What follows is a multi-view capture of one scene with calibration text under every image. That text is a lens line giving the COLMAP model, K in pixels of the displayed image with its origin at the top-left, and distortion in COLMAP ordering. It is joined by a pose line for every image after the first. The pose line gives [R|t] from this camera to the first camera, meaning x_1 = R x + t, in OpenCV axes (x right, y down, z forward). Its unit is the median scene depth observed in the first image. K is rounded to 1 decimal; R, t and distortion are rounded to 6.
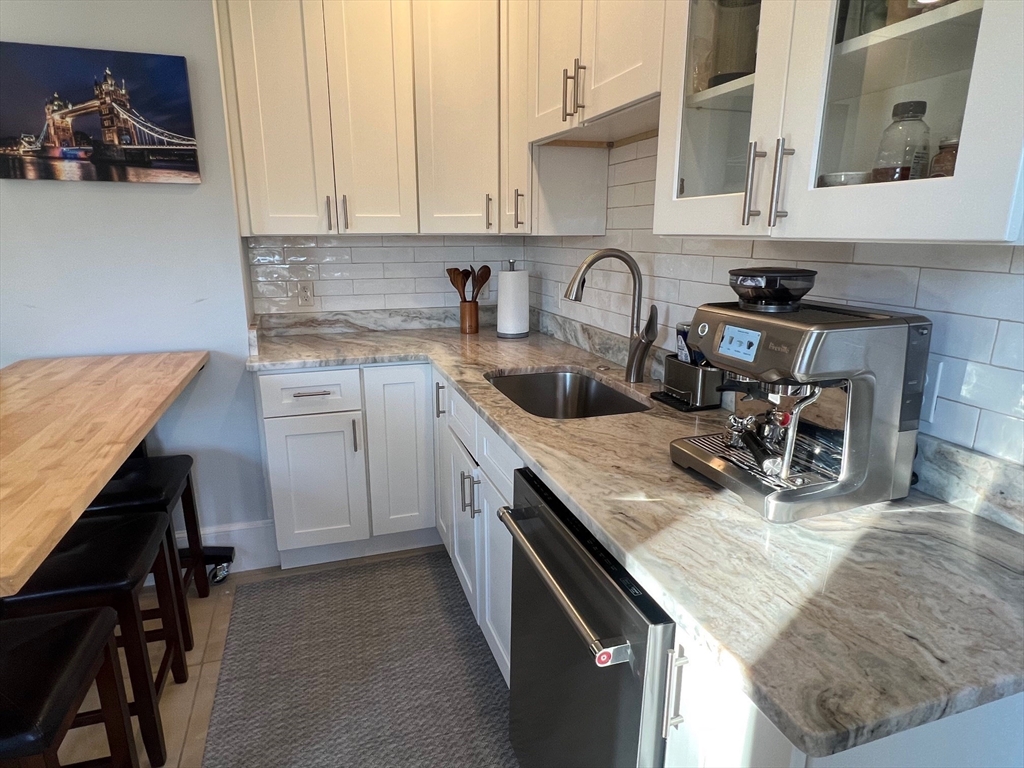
lens RADIAL K [[594.9, 0, 511.1], [0, 594.9, 380.6], [0, 0, 1]] dist [-0.006321, -0.000031]
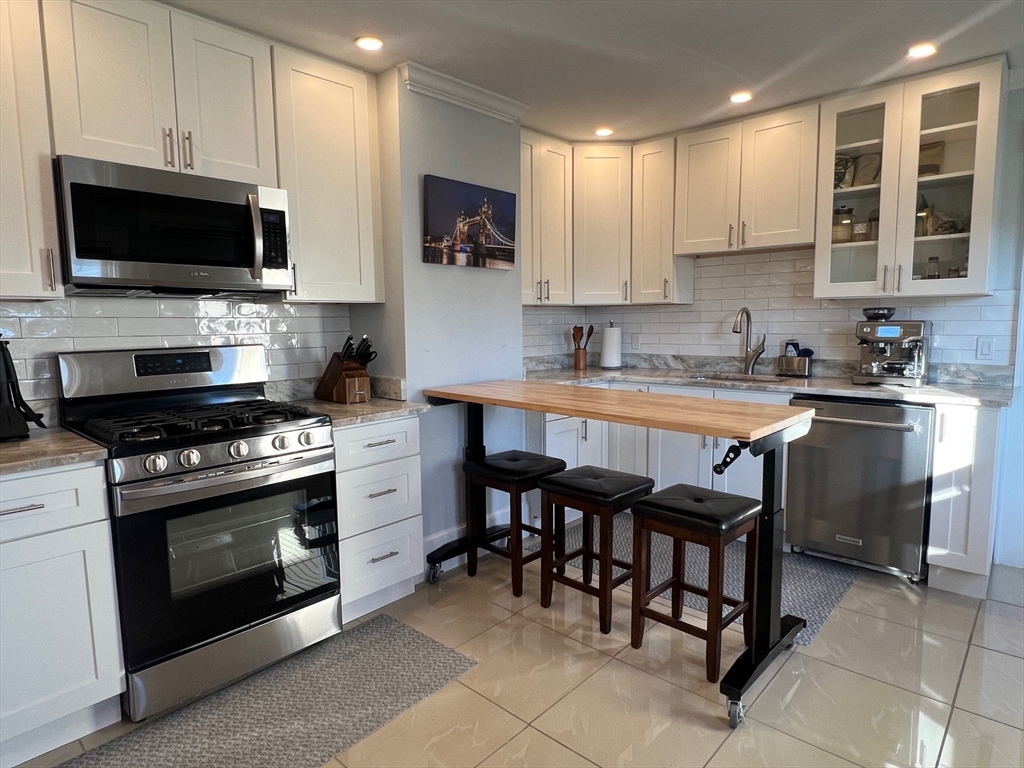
lens RADIAL K [[594.9, 0, 510.9], [0, 594.9, 381.5], [0, 0, 1]] dist [-0.006321, -0.000031]
pose [[0.871464, -0.062037, 0.486520, -1.391042], [0.131506, 0.985201, -0.109932, 0.133122], [-0.472500, 0.159782, 0.866726, -0.316975]]
